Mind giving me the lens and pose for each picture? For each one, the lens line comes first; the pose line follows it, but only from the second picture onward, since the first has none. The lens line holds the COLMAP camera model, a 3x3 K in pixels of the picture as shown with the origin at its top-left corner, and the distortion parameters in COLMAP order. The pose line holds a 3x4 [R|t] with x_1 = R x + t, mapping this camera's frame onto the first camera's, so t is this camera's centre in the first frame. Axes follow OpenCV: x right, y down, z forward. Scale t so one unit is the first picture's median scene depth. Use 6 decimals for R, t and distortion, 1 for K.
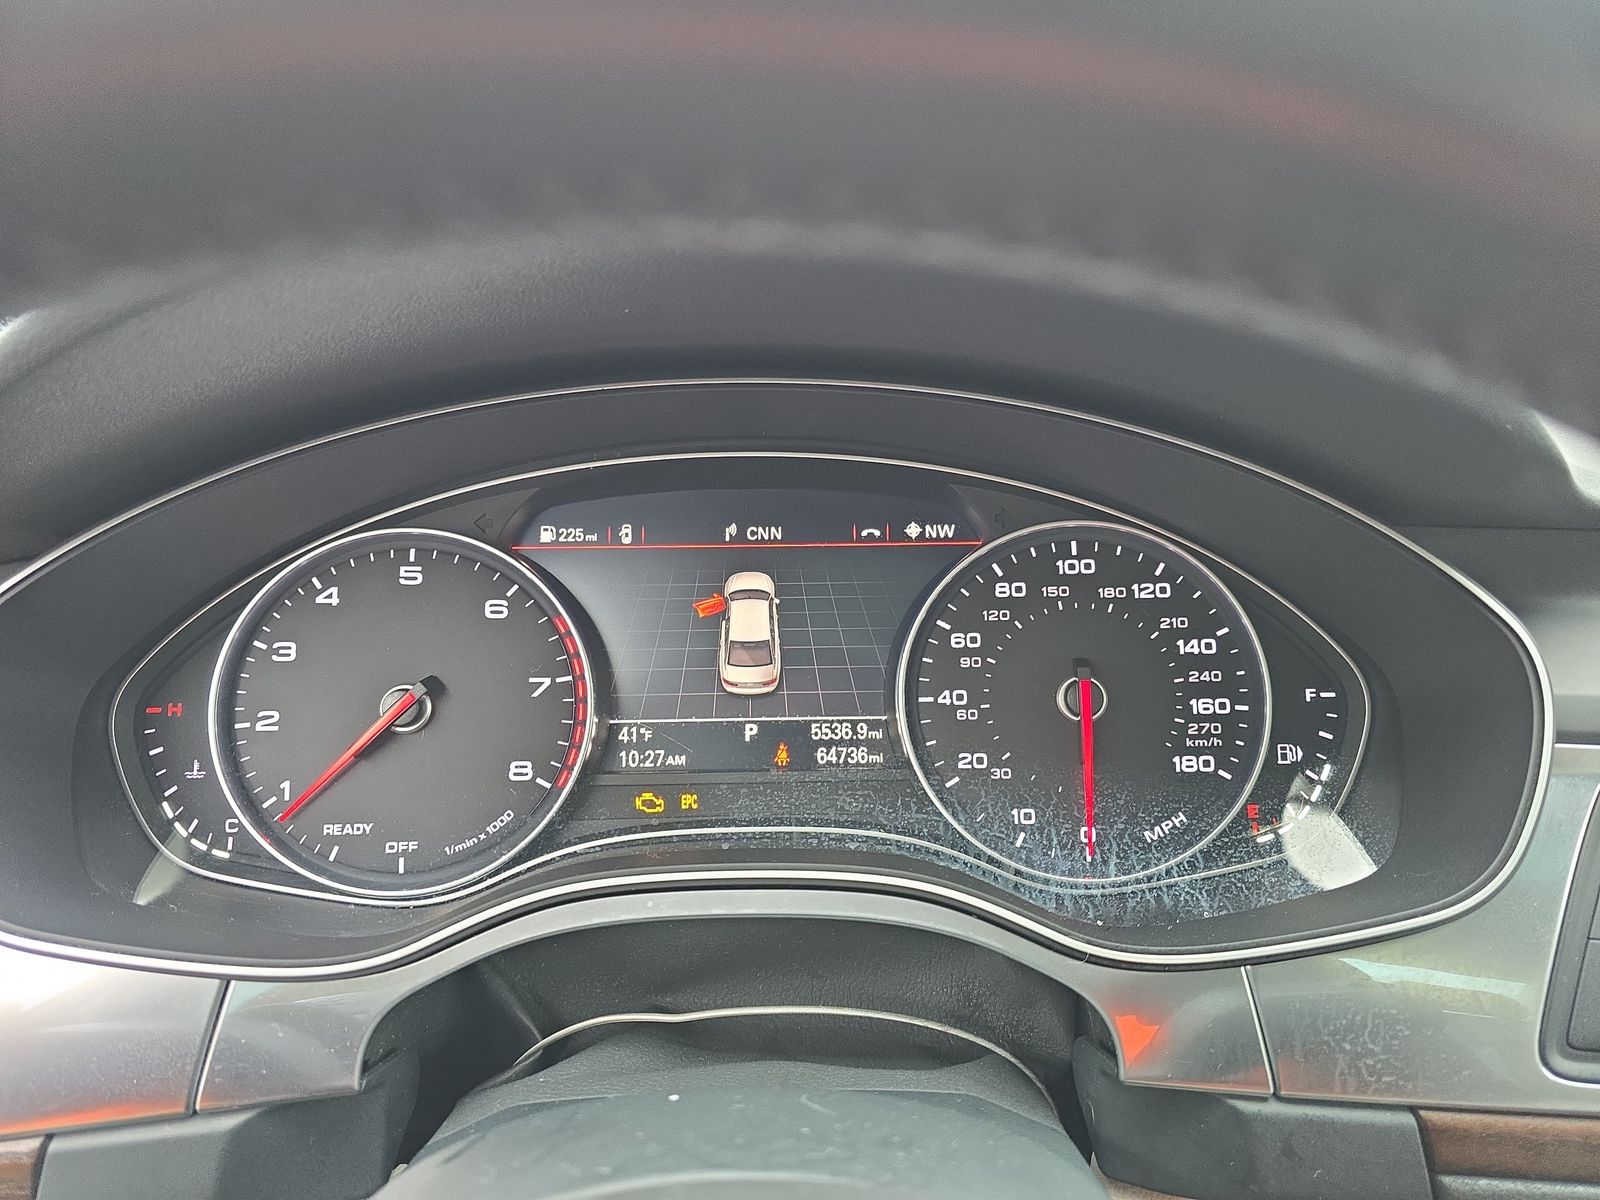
lens RADIAL K [[1083.3, 0, 806.2], [0, 1083.3, 595.3], [0, 0, 1]] dist [0.015570, -0.030458]
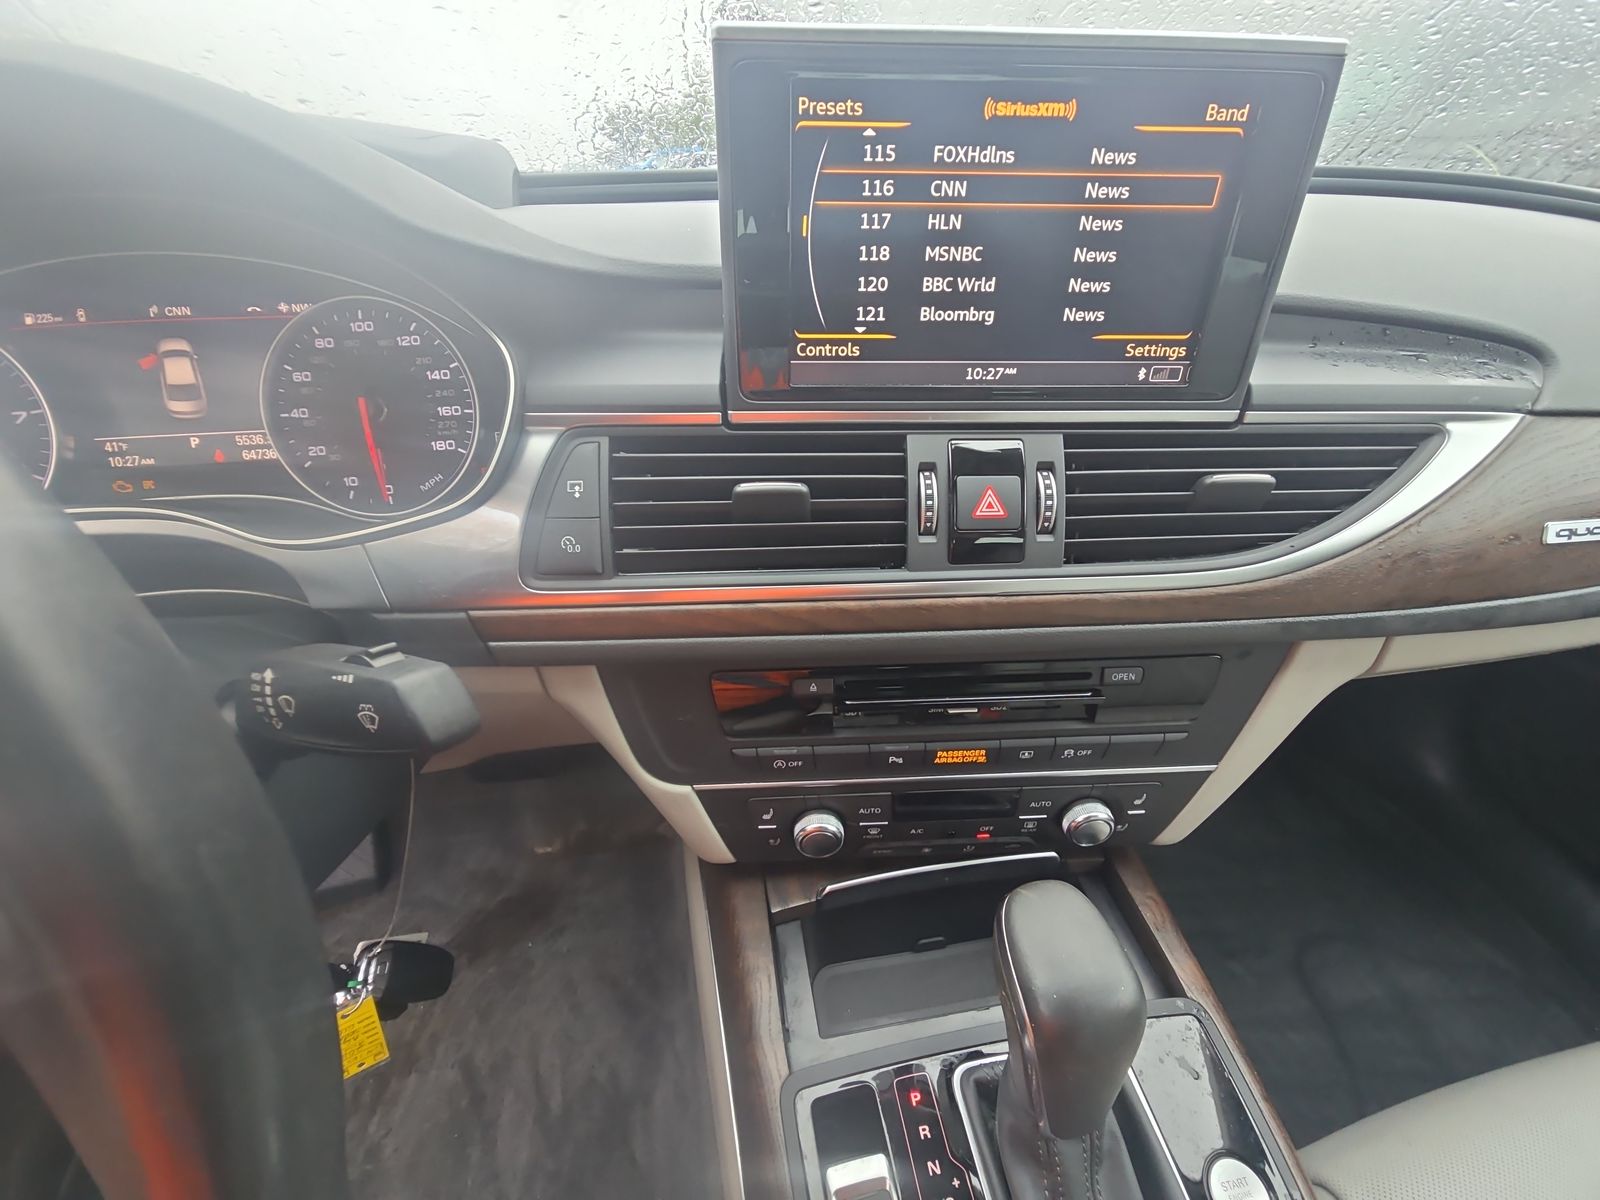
lens RADIAL K [[628.2, 0, 809.3], [0, 628.2, 601.9], [0, 0, 1]] dist [0.002429, -0.000532]
pose [[0.989981, -0.075885, 0.119074, 0.778750], [0.036794, 0.952813, 0.301318, 0.108927], [-0.136321, -0.293918, 0.946060, -0.107819]]
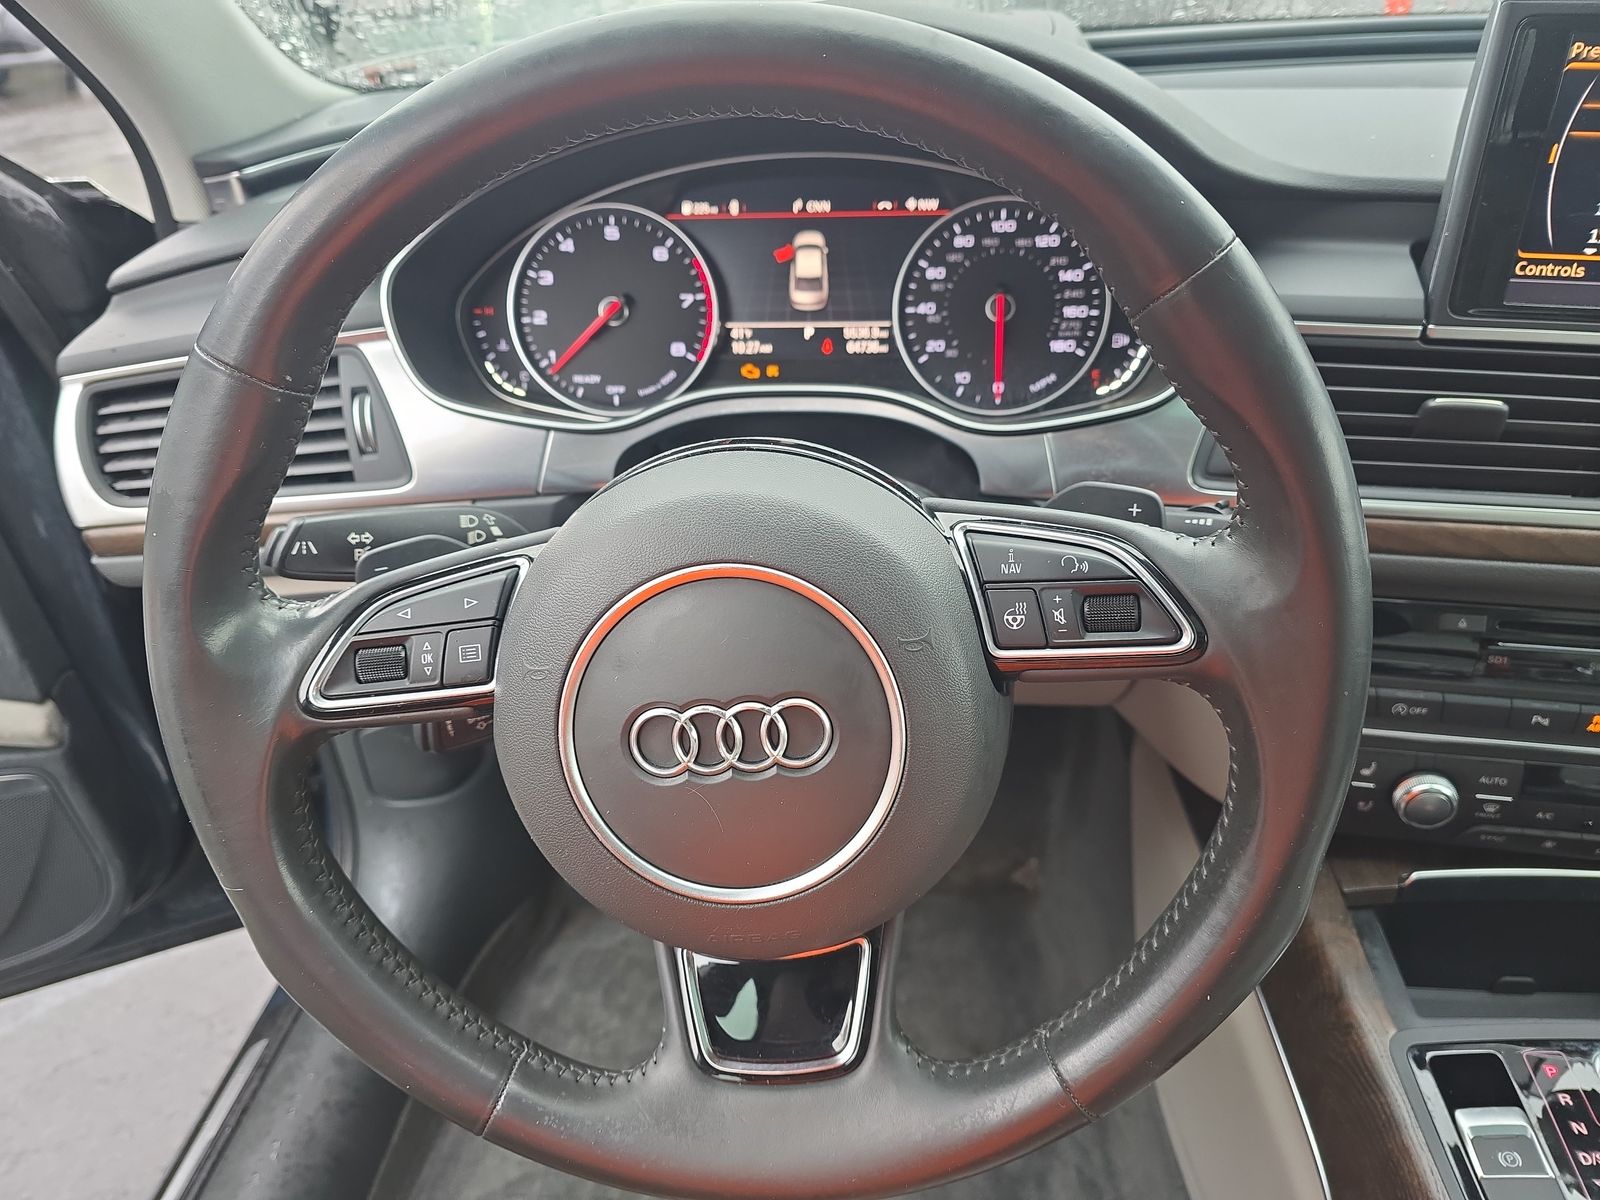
lens RADIAL K [[1083.3, 0, 812.0], [0, 1083.3, 612.4], [0, 0, 1]] dist [0.015570, -0.030458]
pose [[0.995382, 0.027781, -0.091883, 0.127711], [-0.001700, 0.962155, 0.272496, 0.090567], [0.095976, -0.271082, 0.957760, -0.779621]]
